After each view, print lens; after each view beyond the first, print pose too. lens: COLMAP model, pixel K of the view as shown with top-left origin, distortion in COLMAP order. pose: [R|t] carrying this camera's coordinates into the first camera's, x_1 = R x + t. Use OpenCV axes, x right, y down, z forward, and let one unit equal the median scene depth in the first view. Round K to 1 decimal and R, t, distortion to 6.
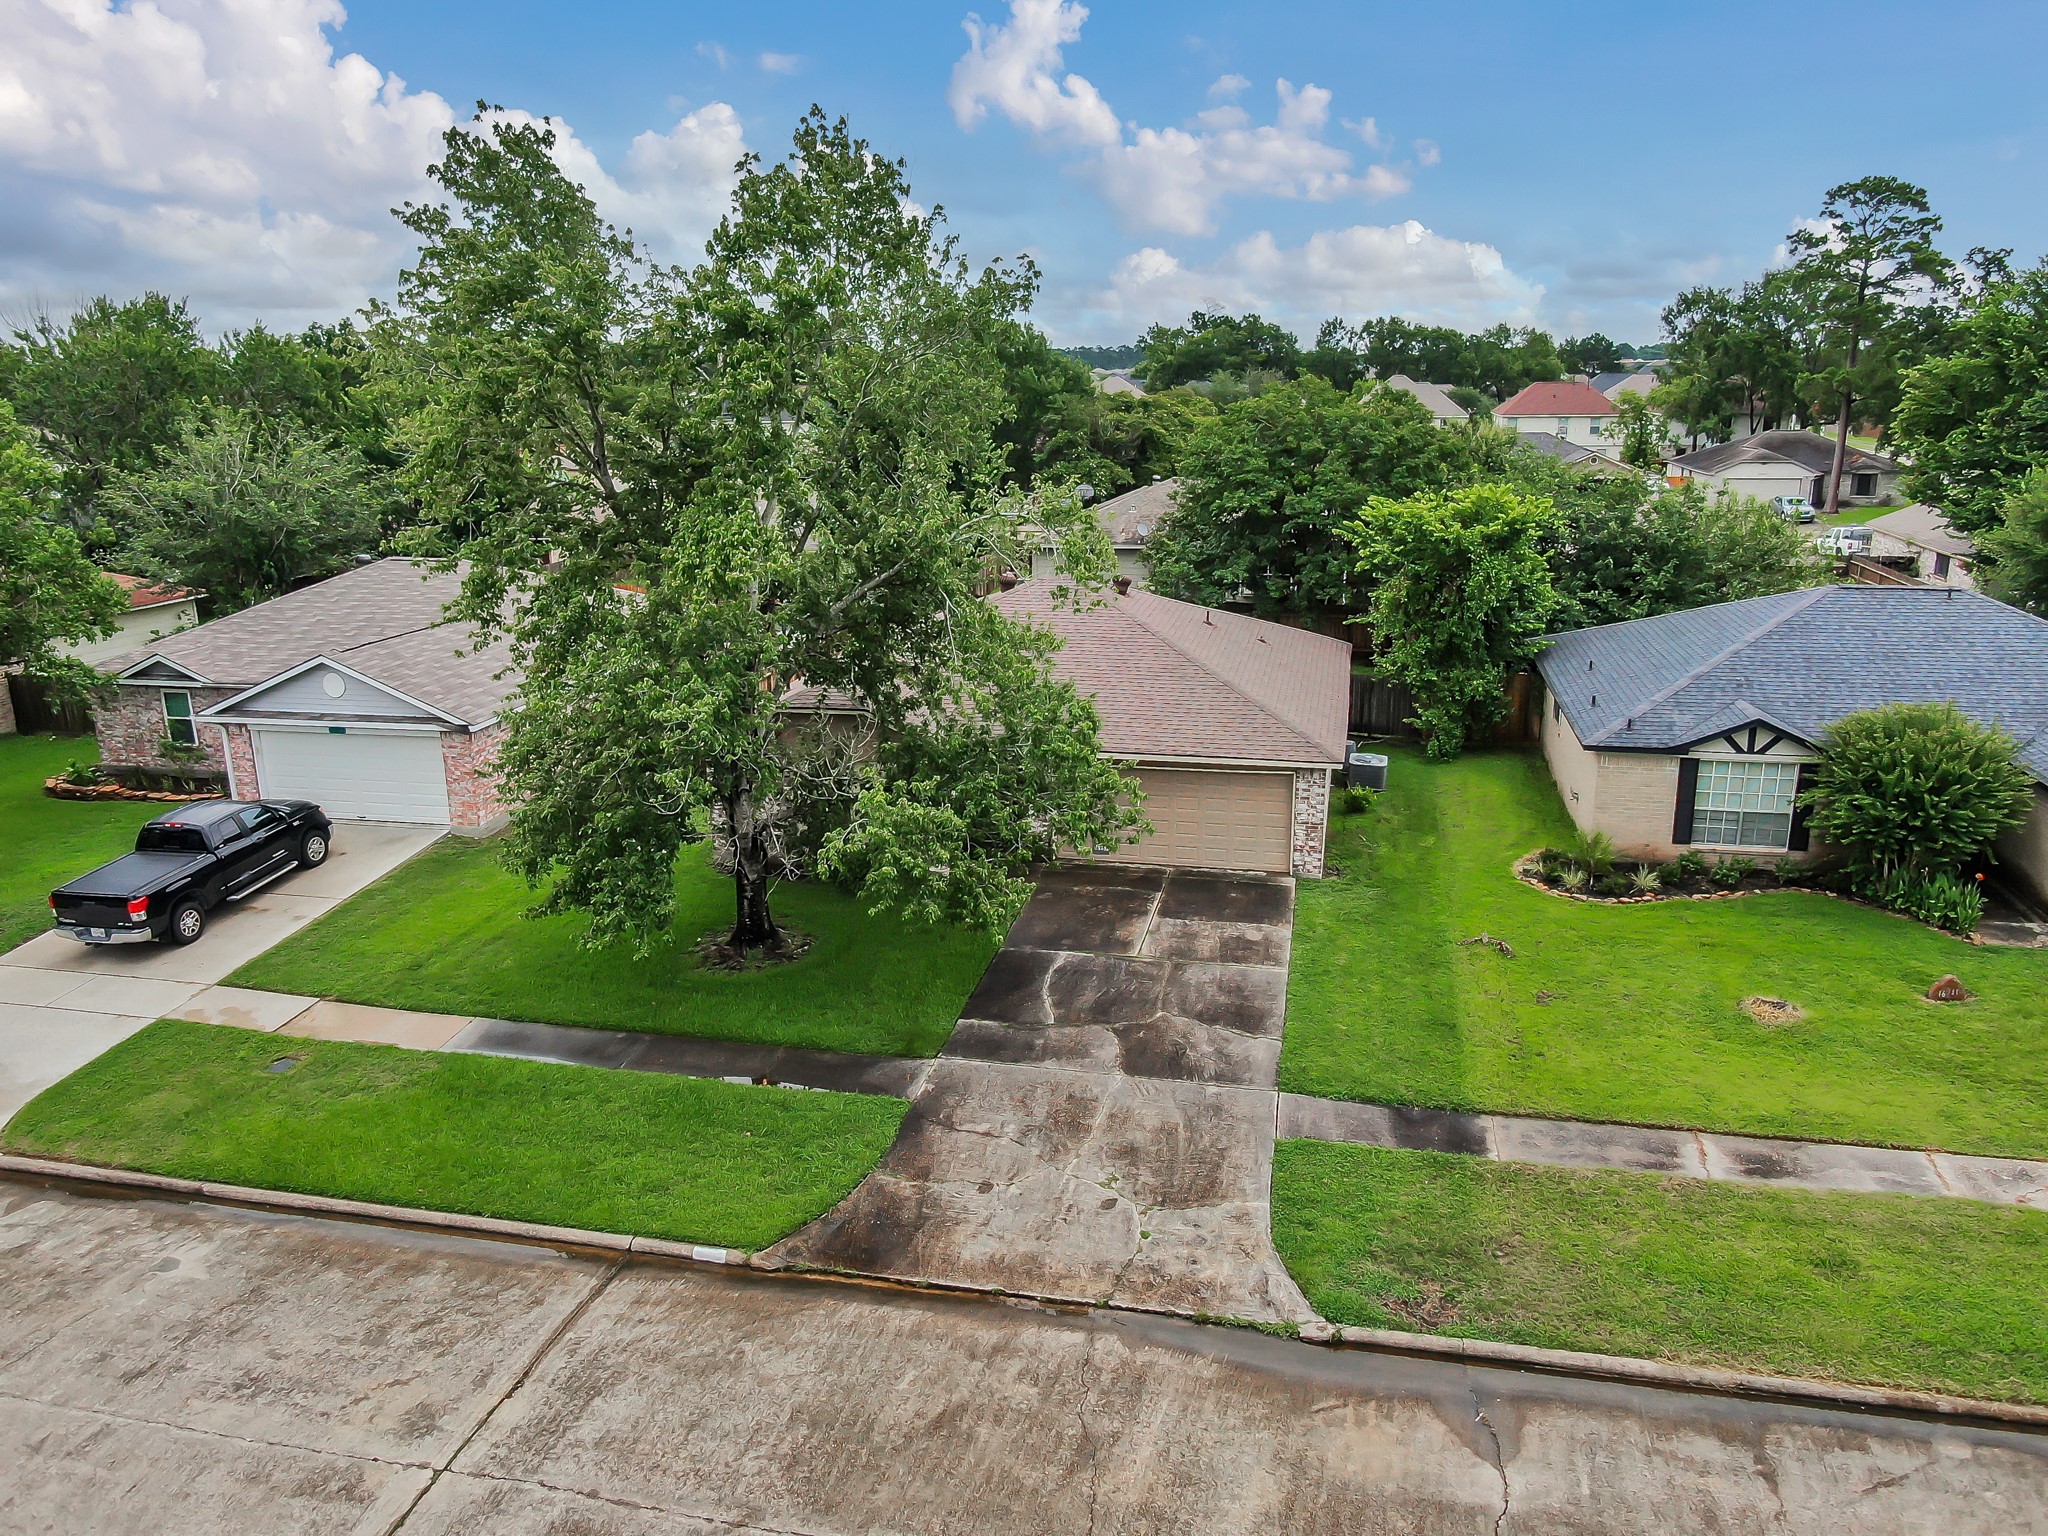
lens RADIAL K [[1470.6, 0, 1035.7], [0, 1470.6, 766.1], [0, 0, 1]] dist [-0.012438, 0.001757]
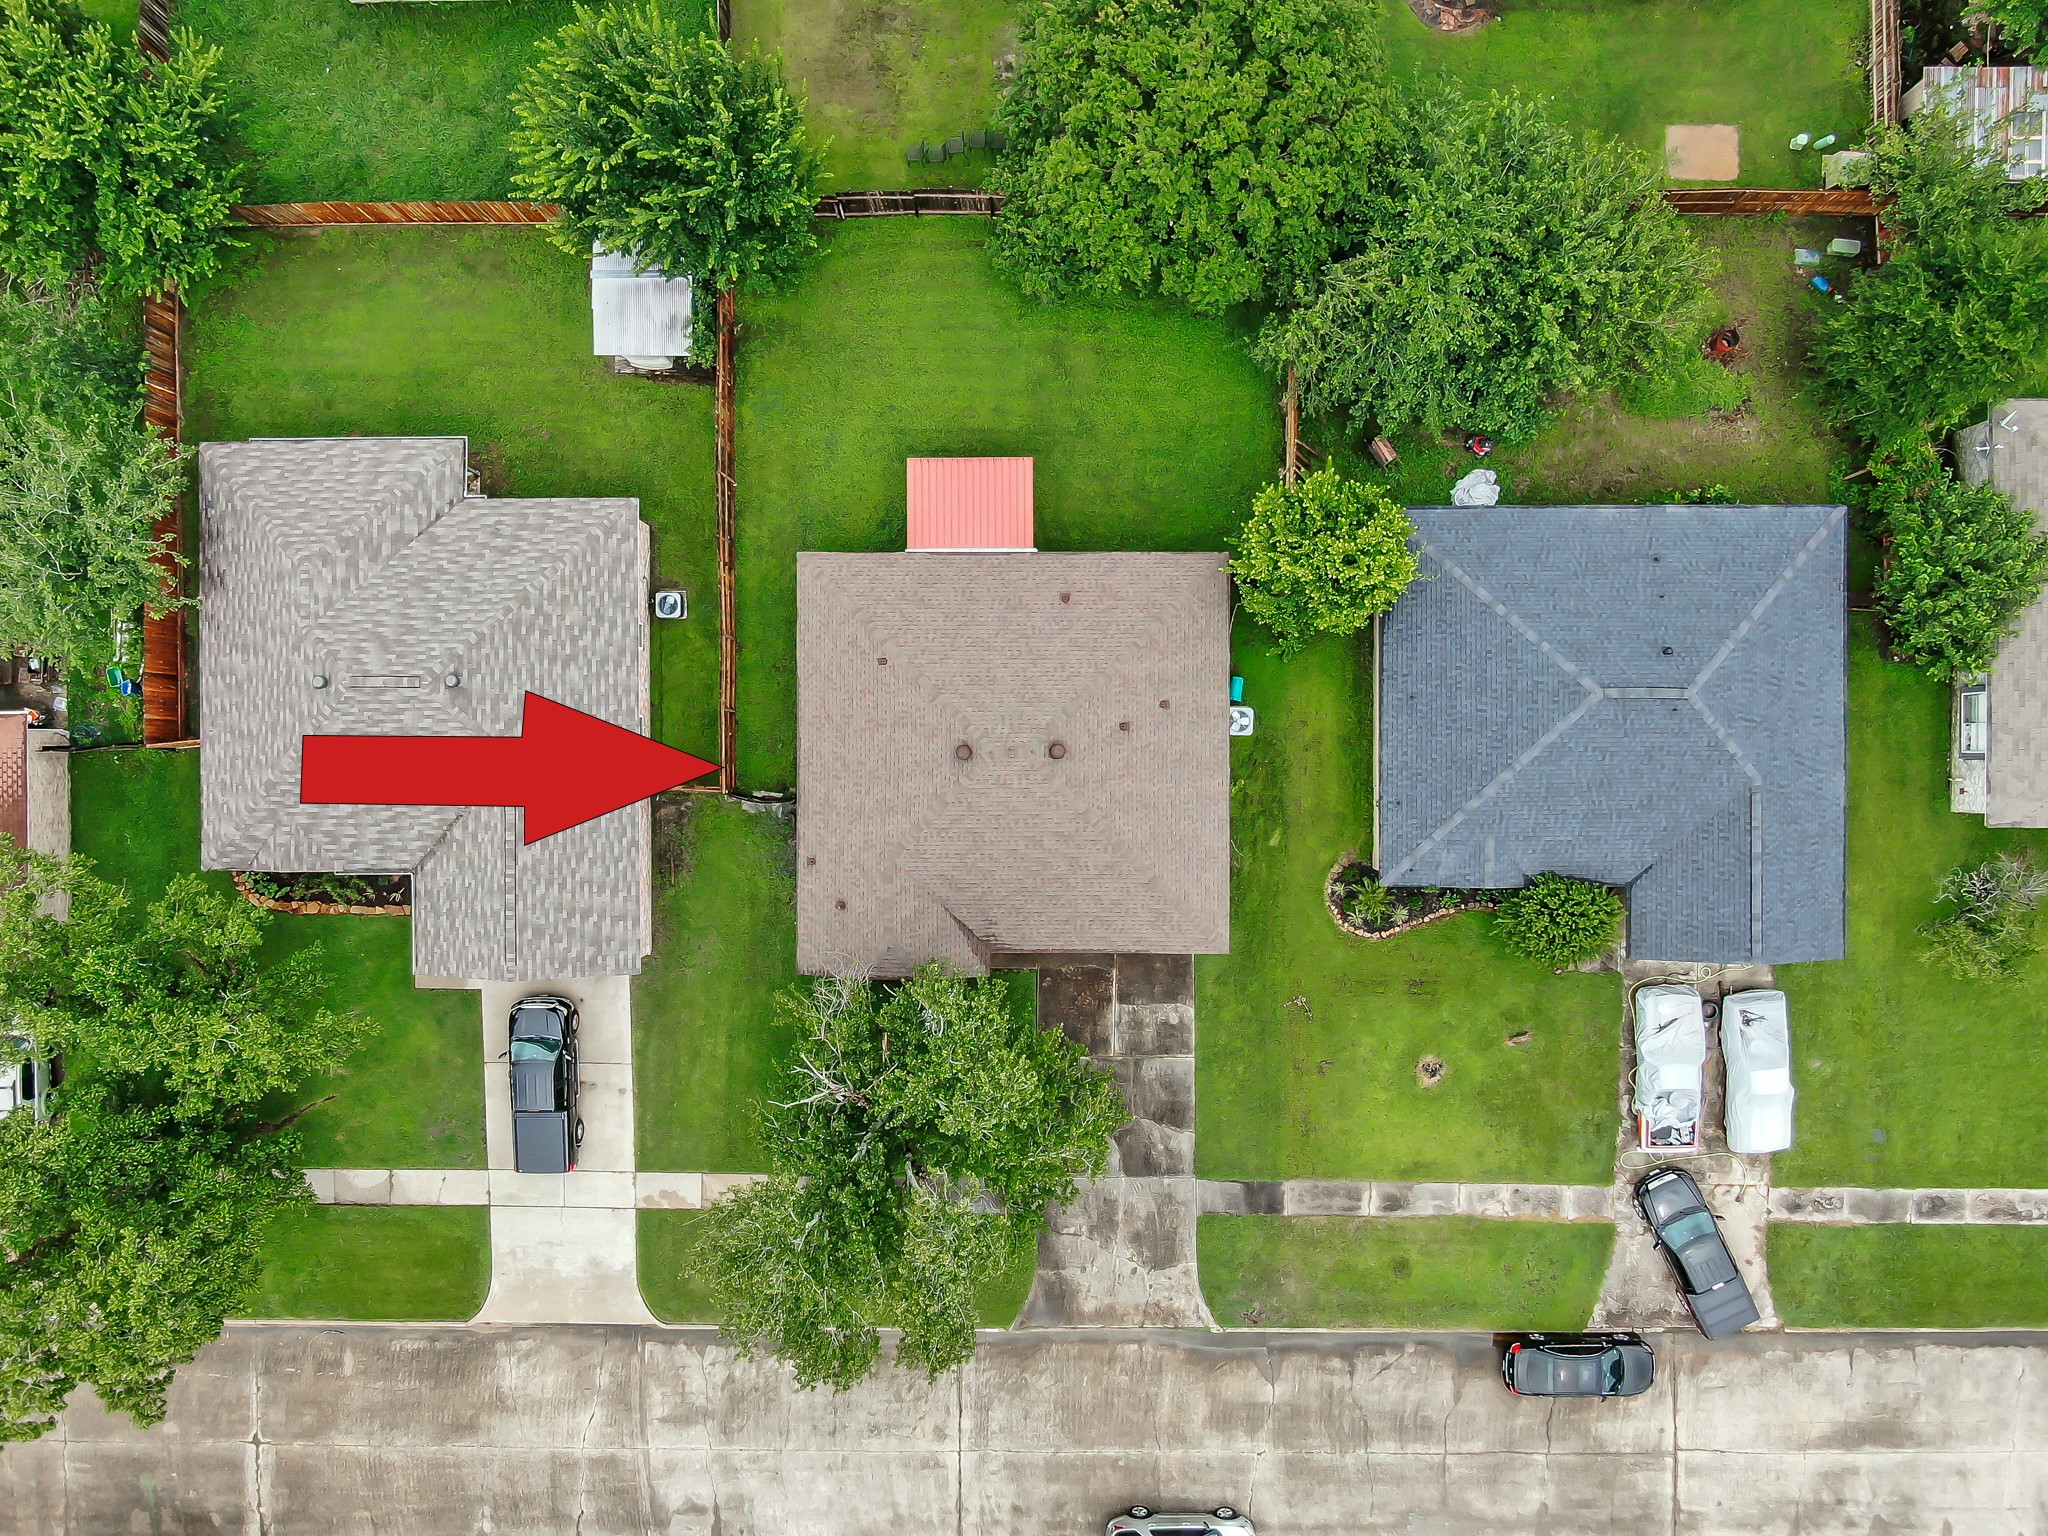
lens RADIAL K [[1470.6, 0, 1035.7], [0, 1470.6, 766.1], [0, 0, 1]] dist [-0.012438, 0.001757]
pose [[0.977192, -0.212349, 0.001953, 0.058363], [0.052664, 0.251240, 0.966491, -2.166356], [-0.205724, -0.944344, 0.256693, 1.103300]]
